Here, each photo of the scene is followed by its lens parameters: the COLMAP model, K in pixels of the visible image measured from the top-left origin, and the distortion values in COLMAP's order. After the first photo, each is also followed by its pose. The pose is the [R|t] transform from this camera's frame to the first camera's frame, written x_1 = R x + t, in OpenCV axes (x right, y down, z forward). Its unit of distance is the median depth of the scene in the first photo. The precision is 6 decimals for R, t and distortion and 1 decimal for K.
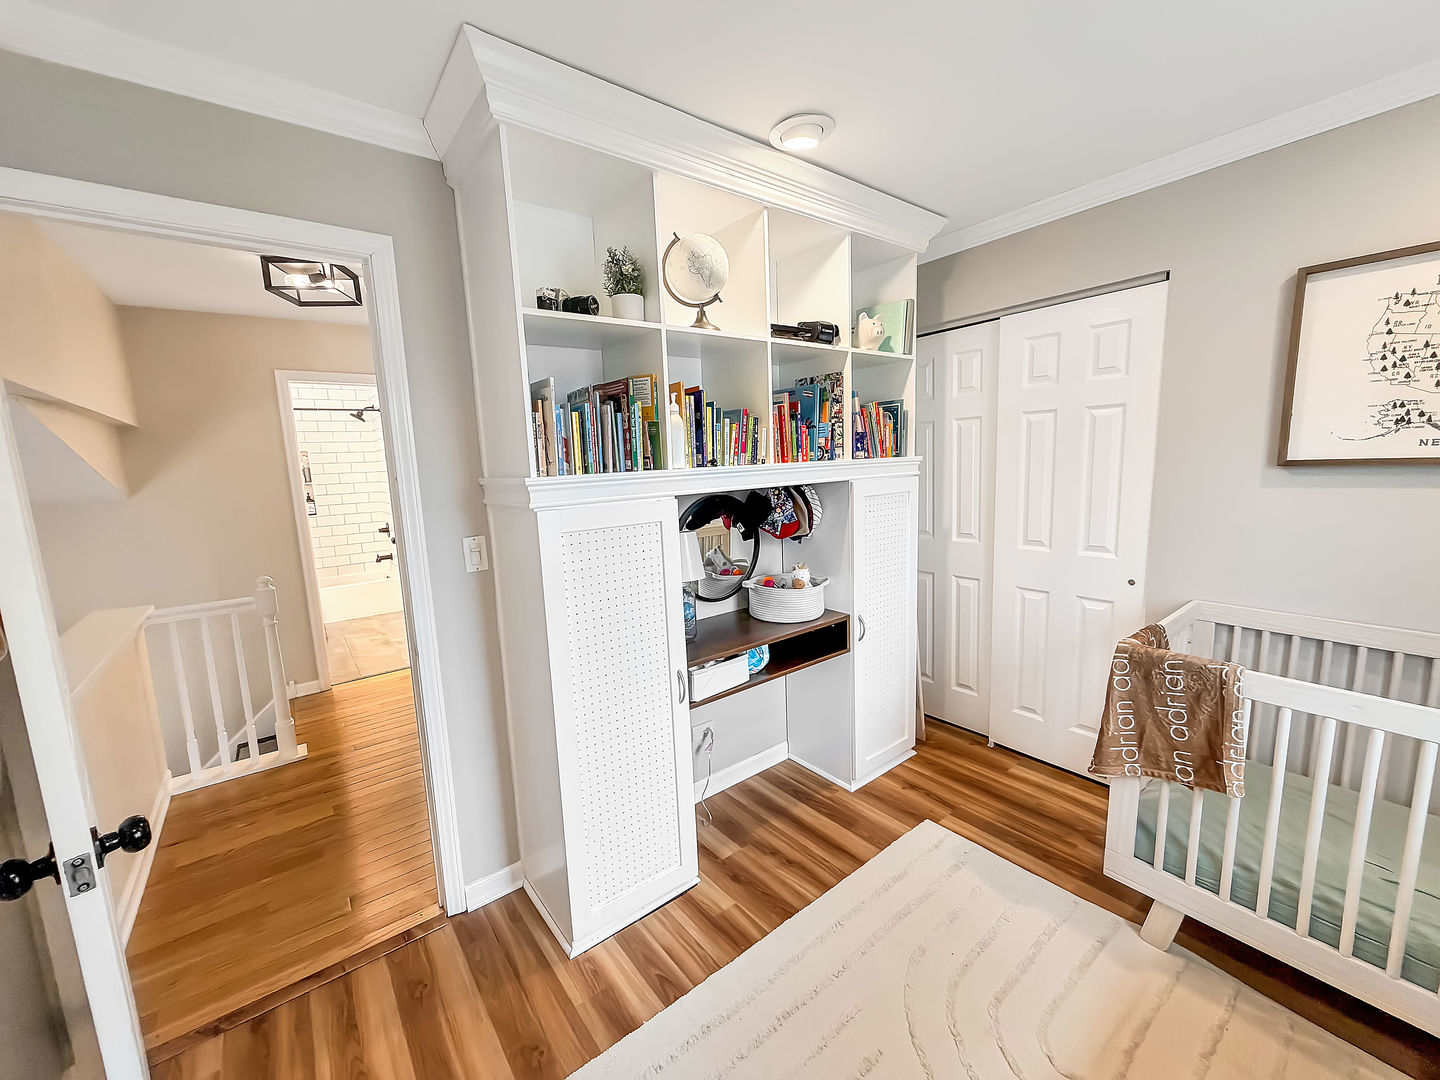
lens RADIAL K [[578.5, 0, 726.7], [0, 578.5, 542.7], [0, 0, 1]] dist [-0.002402, -0.000189]
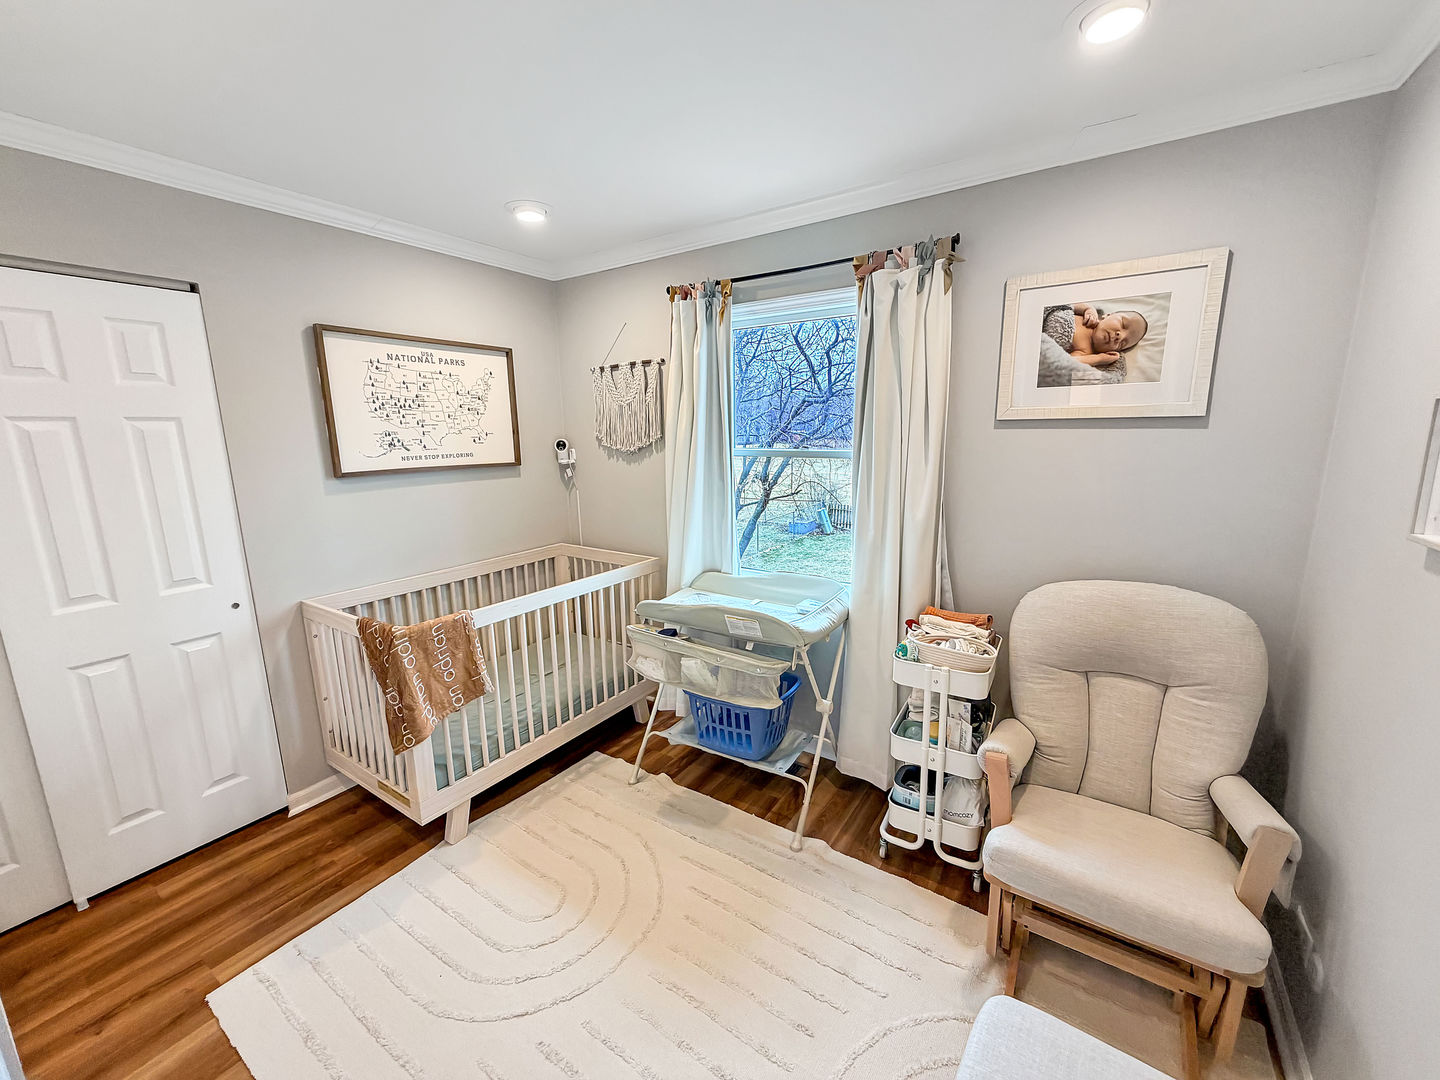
lens RADIAL K [[578.5, 0, 723.3], [0, 578.5, 537.9], [0, 0, 1]] dist [-0.002402, -0.000189]
pose [[-0.326512, -0.138288, 0.935022, -0.535451], [0.159862, 0.966908, 0.198828, -0.122303], [-0.931576, 0.214395, -0.293600, 0.612106]]
